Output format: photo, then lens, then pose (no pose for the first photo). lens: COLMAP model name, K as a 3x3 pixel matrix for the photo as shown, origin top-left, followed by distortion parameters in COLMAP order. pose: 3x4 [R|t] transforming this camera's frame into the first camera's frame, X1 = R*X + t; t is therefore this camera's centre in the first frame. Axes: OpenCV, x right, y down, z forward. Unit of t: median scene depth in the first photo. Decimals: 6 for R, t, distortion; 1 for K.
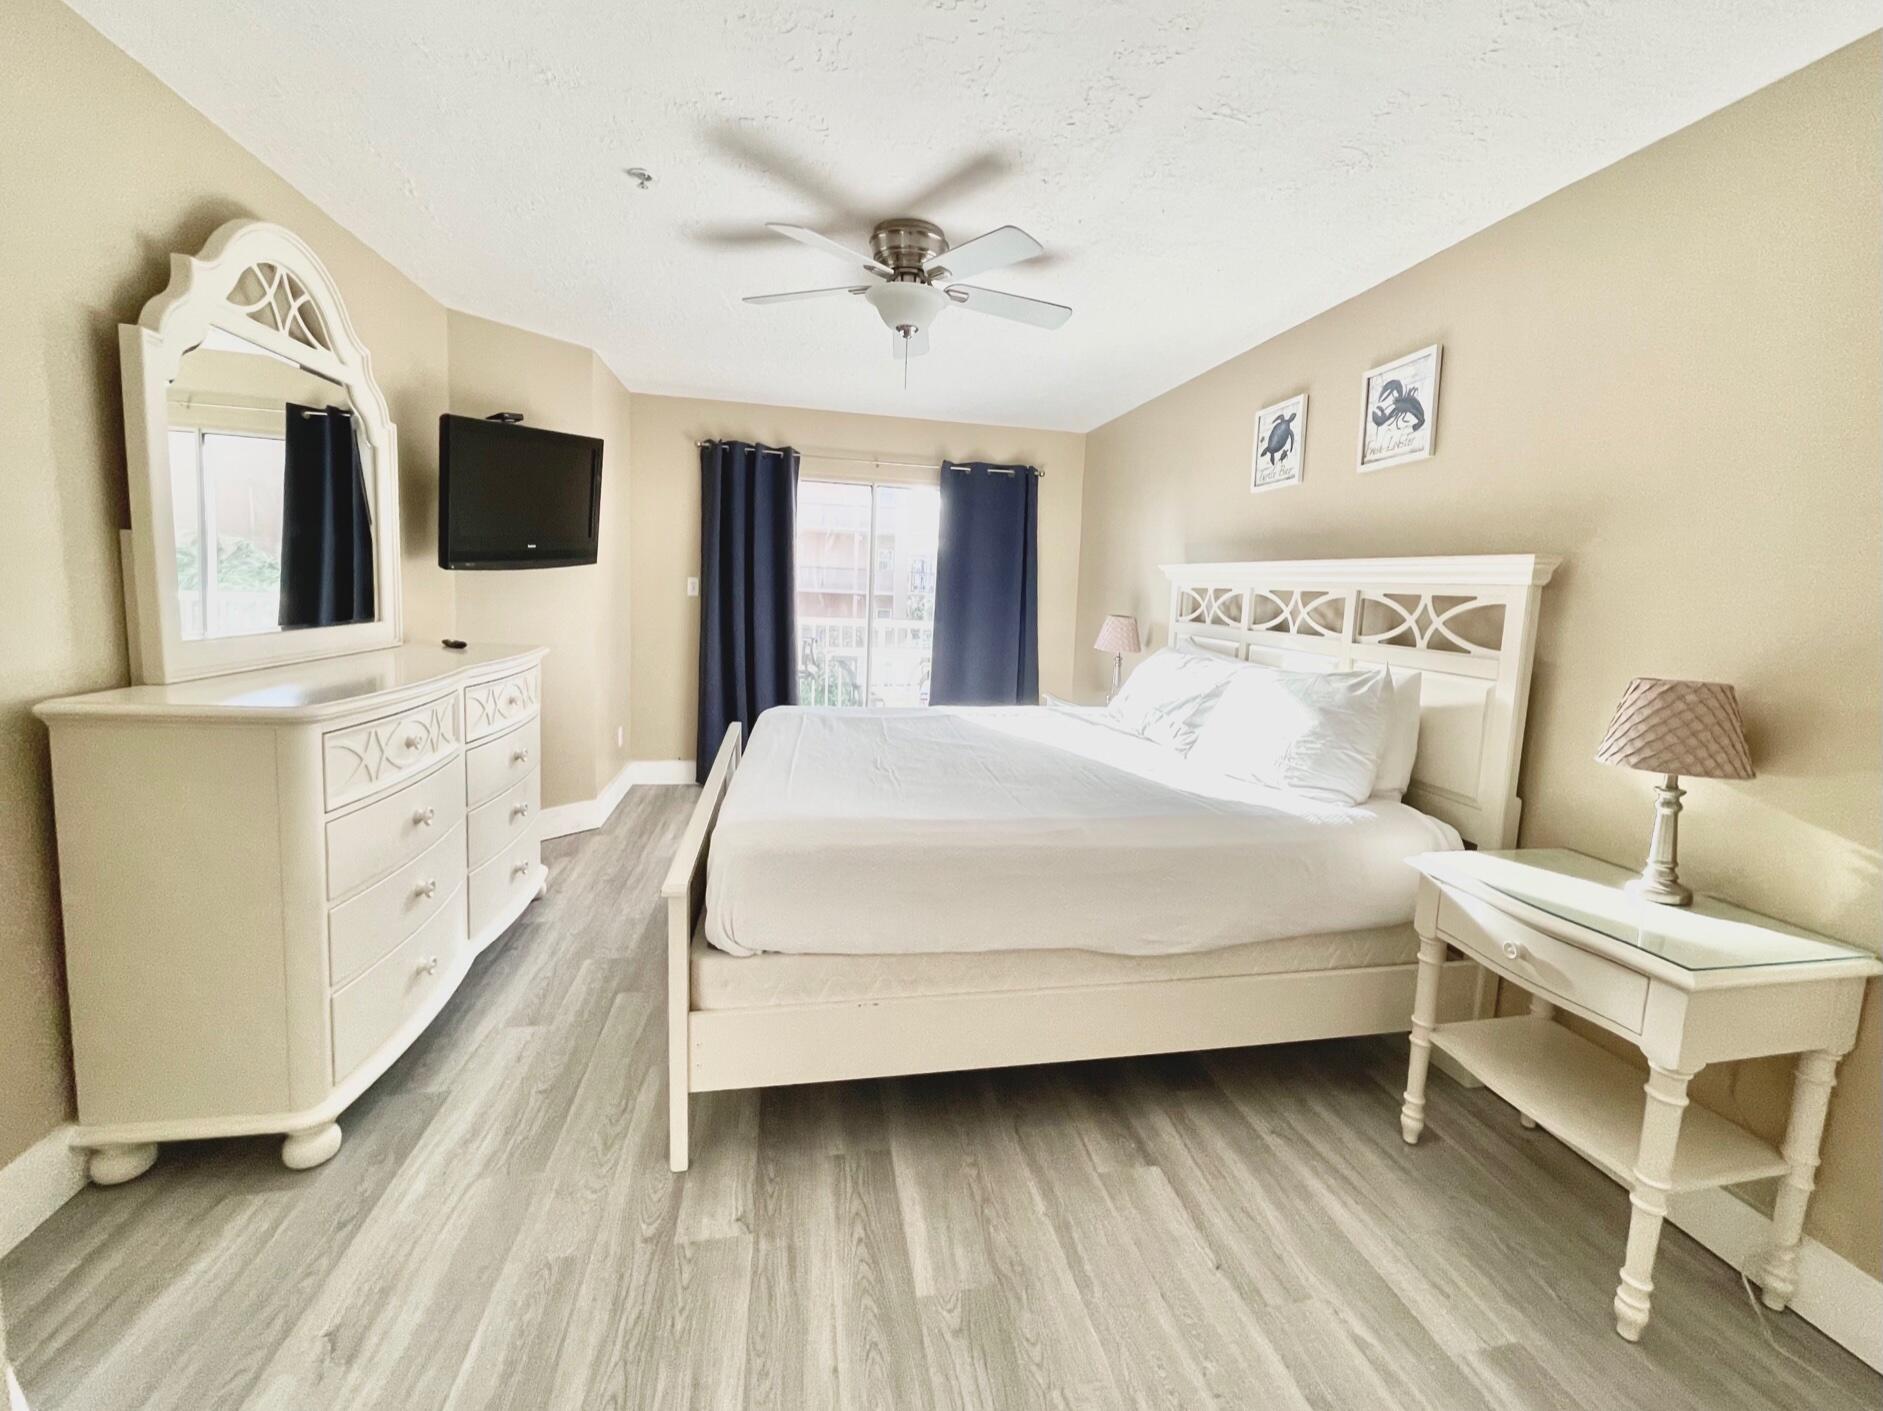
lens RADIAL K [[760.5, 0, 938.6], [0, 760.5, 701.2], [0, 0, 1]] dist [-0.000893, 0.000320]
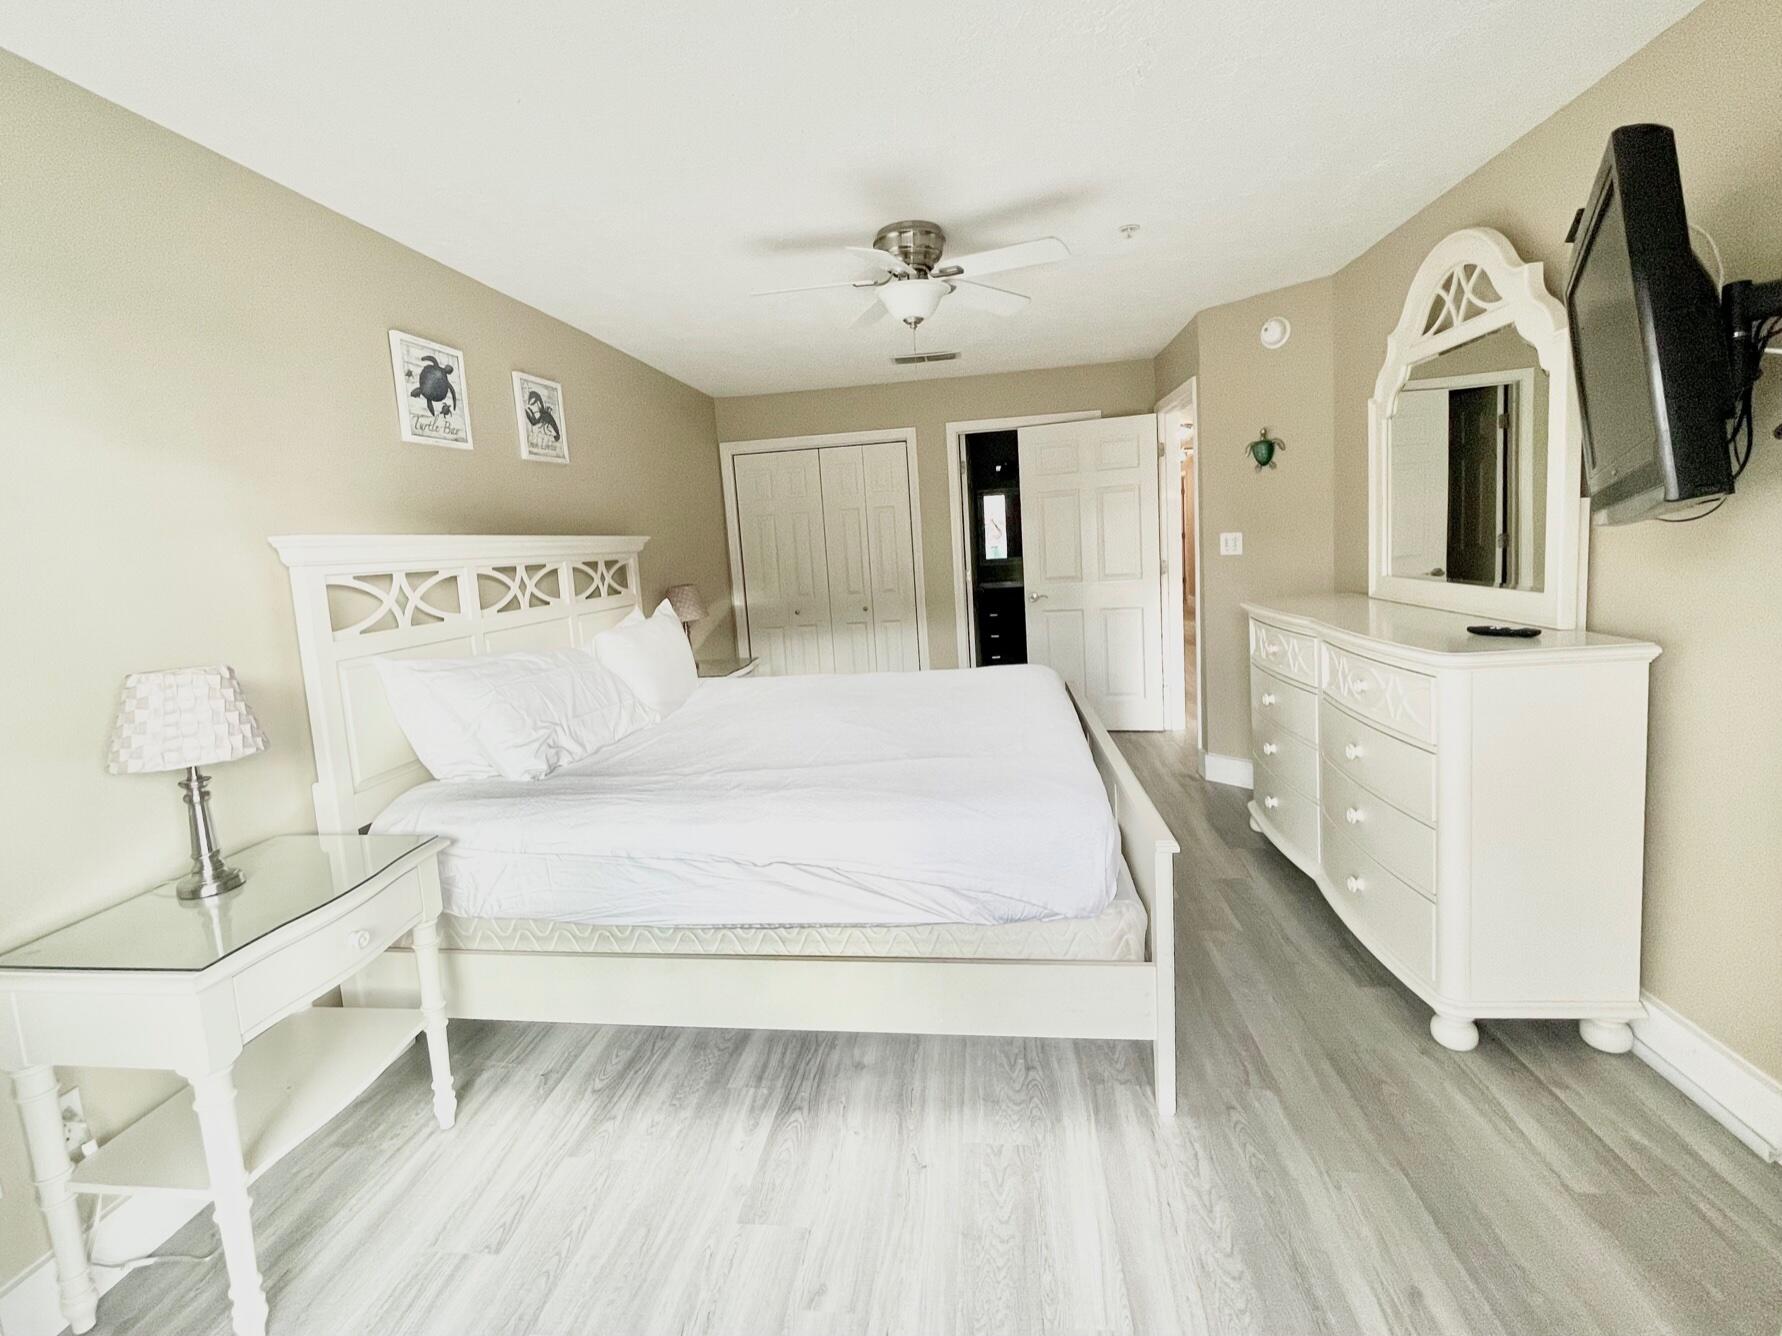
lens RADIAL K [[717.3, 0, 891.0], [0, 717.3, 668.0], [0, 0, 1]] dist [-0.000126, 0.000177]
pose [[-0.945013, -0.040004, 0.324576, -0.293668], [0.071711, 0.942987, 0.325011, -0.283883], [-0.319072, 0.330416, -0.888267, 1.691842]]
